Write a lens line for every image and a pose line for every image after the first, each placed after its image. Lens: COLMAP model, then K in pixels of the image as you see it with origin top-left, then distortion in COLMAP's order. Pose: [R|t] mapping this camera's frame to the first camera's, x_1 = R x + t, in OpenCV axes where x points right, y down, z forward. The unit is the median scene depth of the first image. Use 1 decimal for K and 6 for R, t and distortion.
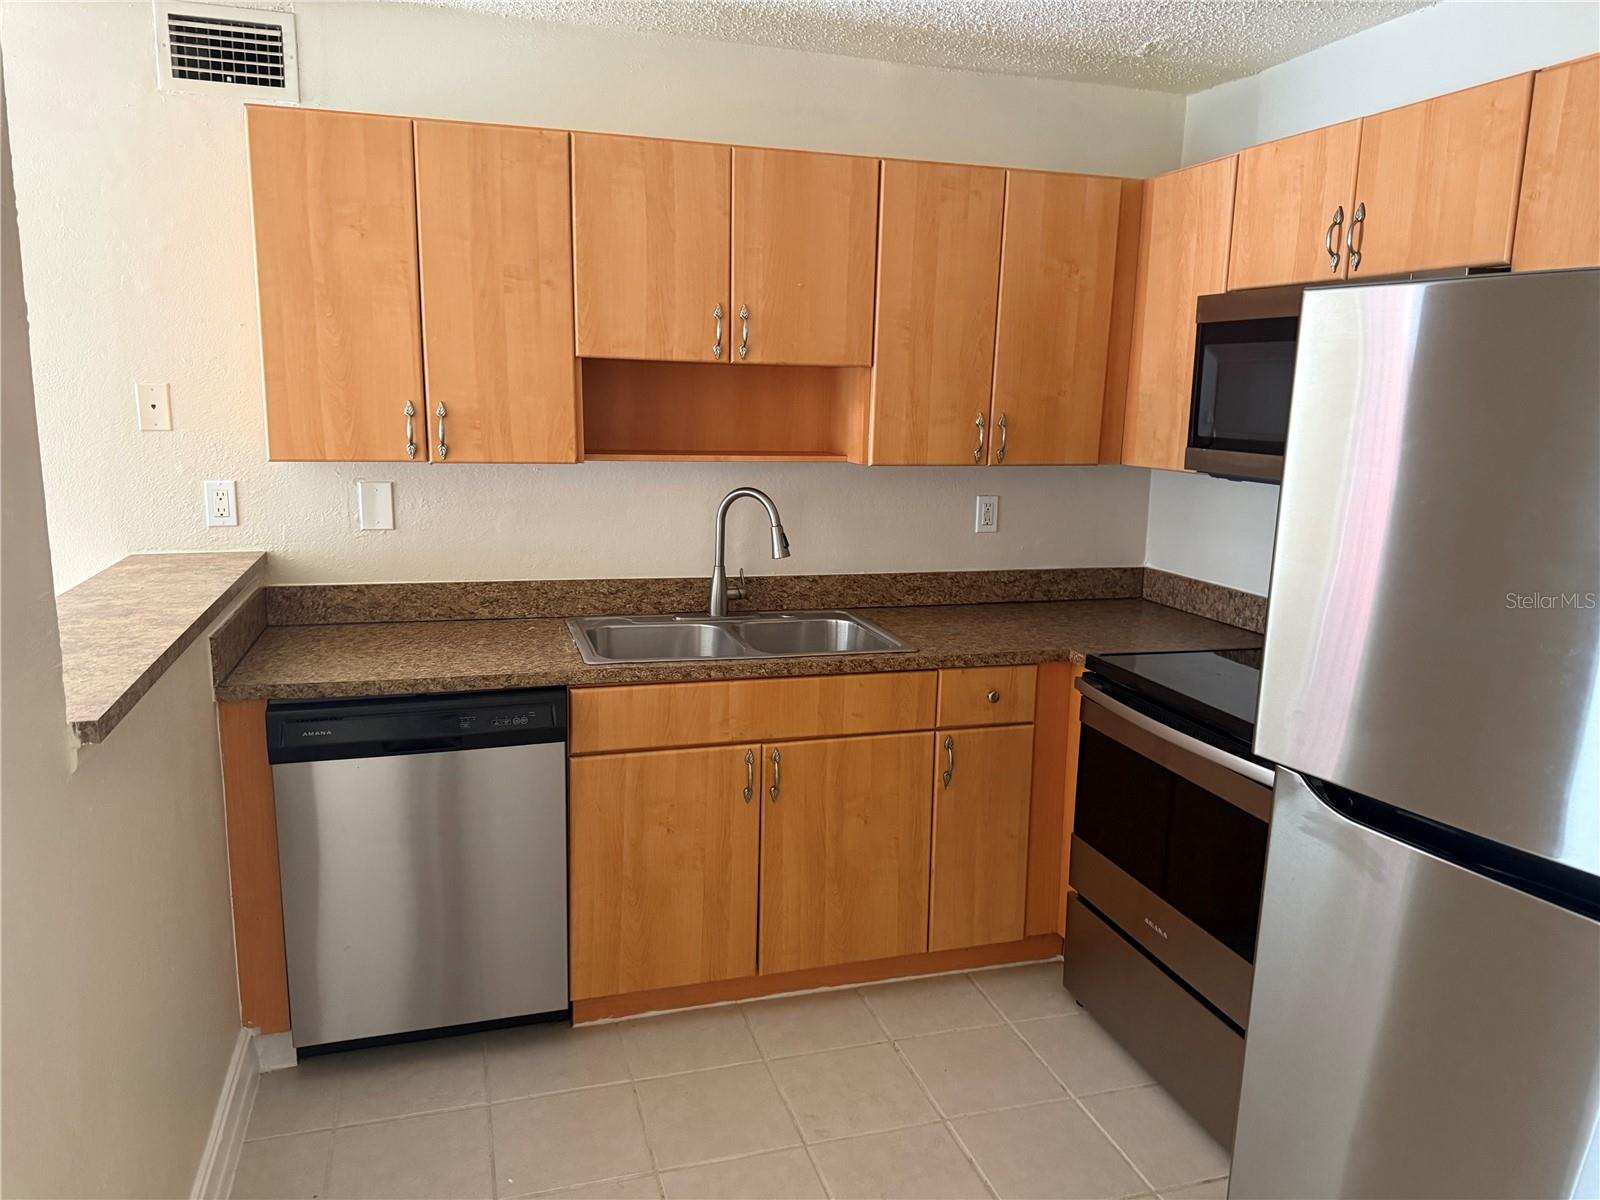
lens RADIAL K [[1138.8, 0, 800.0], [0, 1138.8, 600.0], [0, 0, 1]] dist [0.058629, -0.058715]
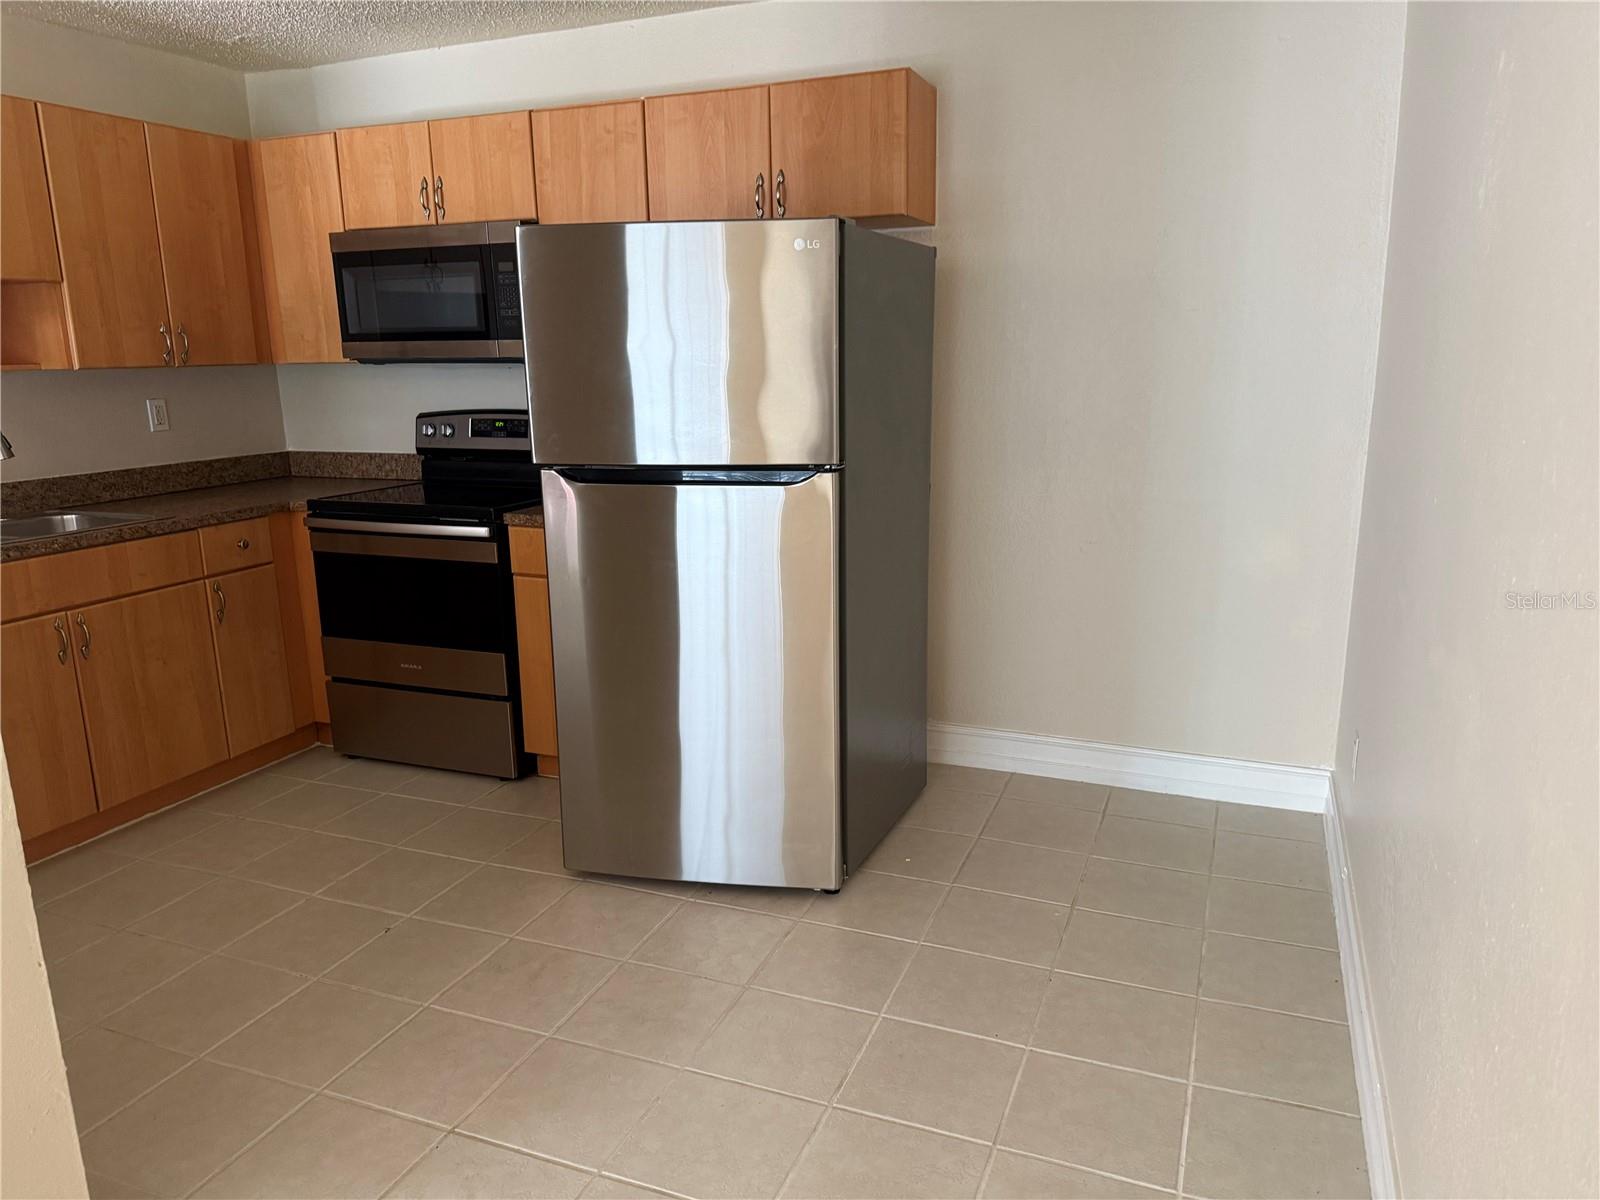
lens RADIAL K [[1128.9, 0, 800.0], [0, 1128.9, 600.0], [0, 0, 1]] dist [-0.008938, 0.025515]
pose [[0.626636, -0.206807, 0.751371, -0.400341], [0.174979, 0.976866, 0.122941, 0.099089], [-0.759414, 0.054435, 0.648327, -0.286533]]
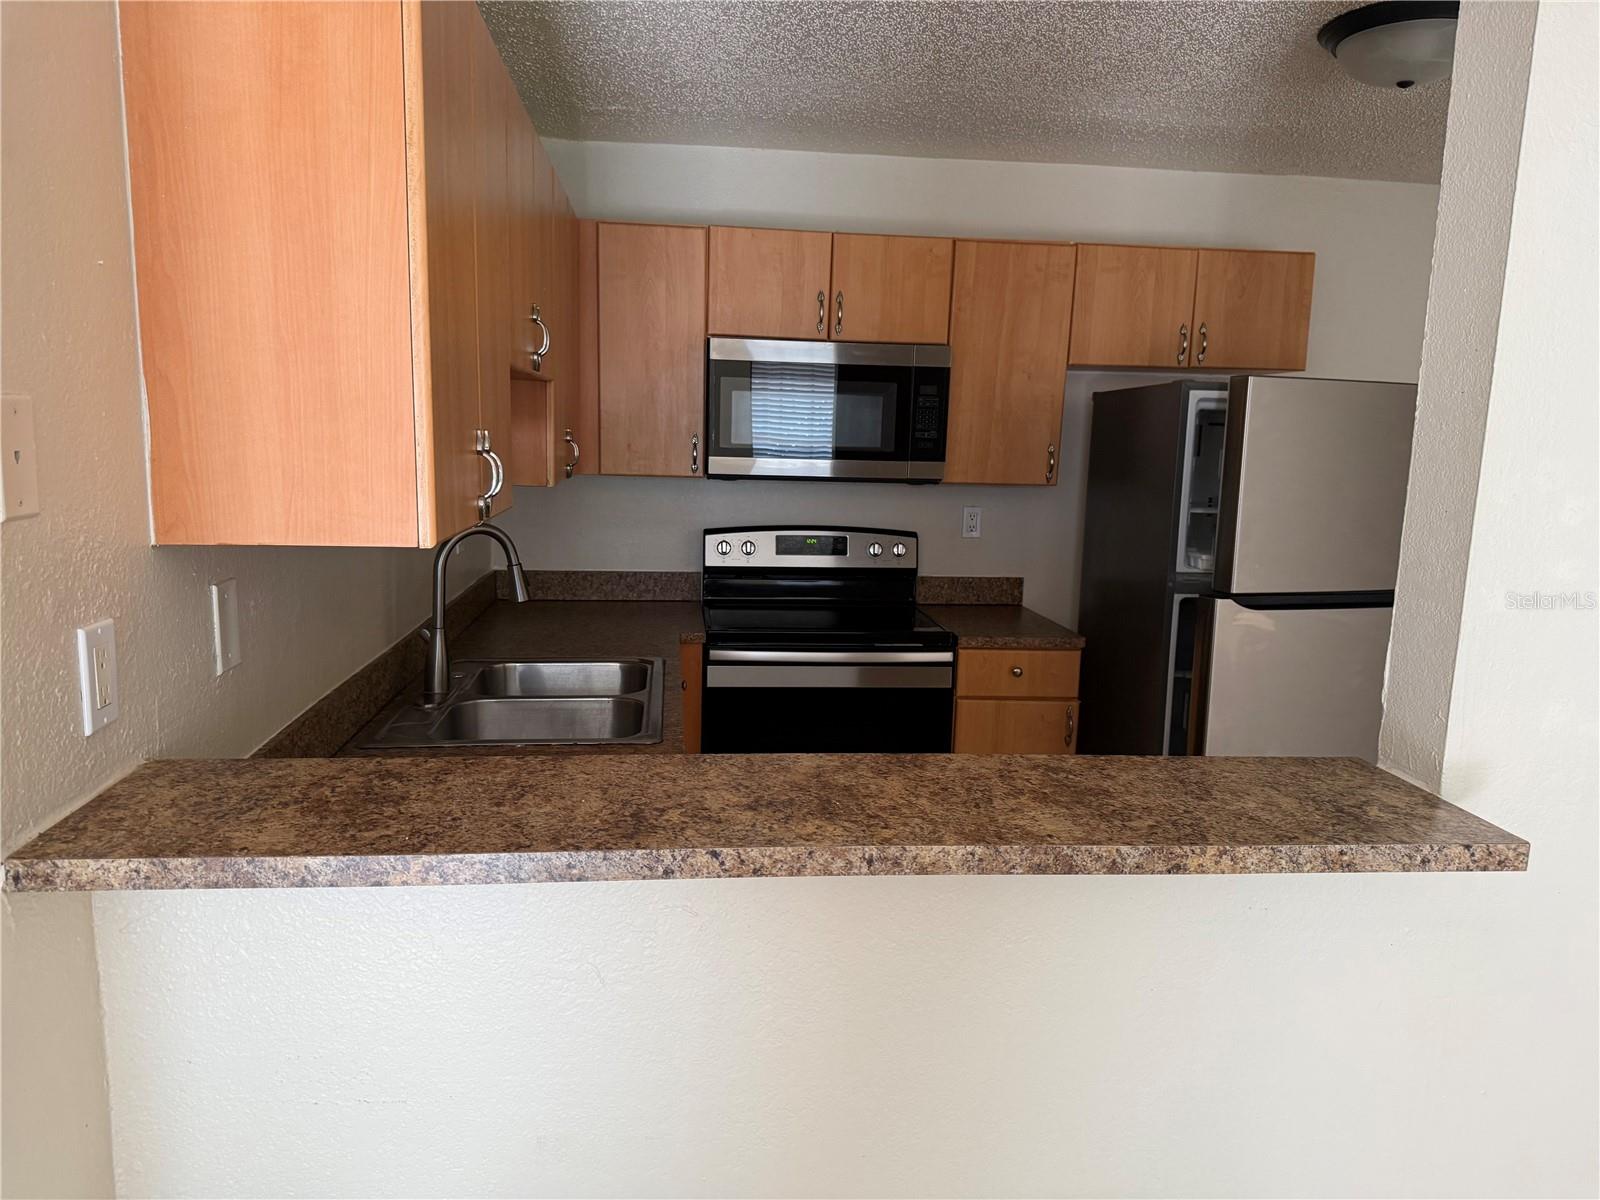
lens RADIAL K [[1113.5, 0, 789.0], [0, 1113.5, 592.2], [0, 0, 1]] dist [0.123859, -0.202807]
pose [[0.187679, -0.159849, 0.969136, -0.850565], [0.158465, 0.978671, 0.130734, -0.130858], [-0.969363, 0.129039, 0.209007, 0.666346]]
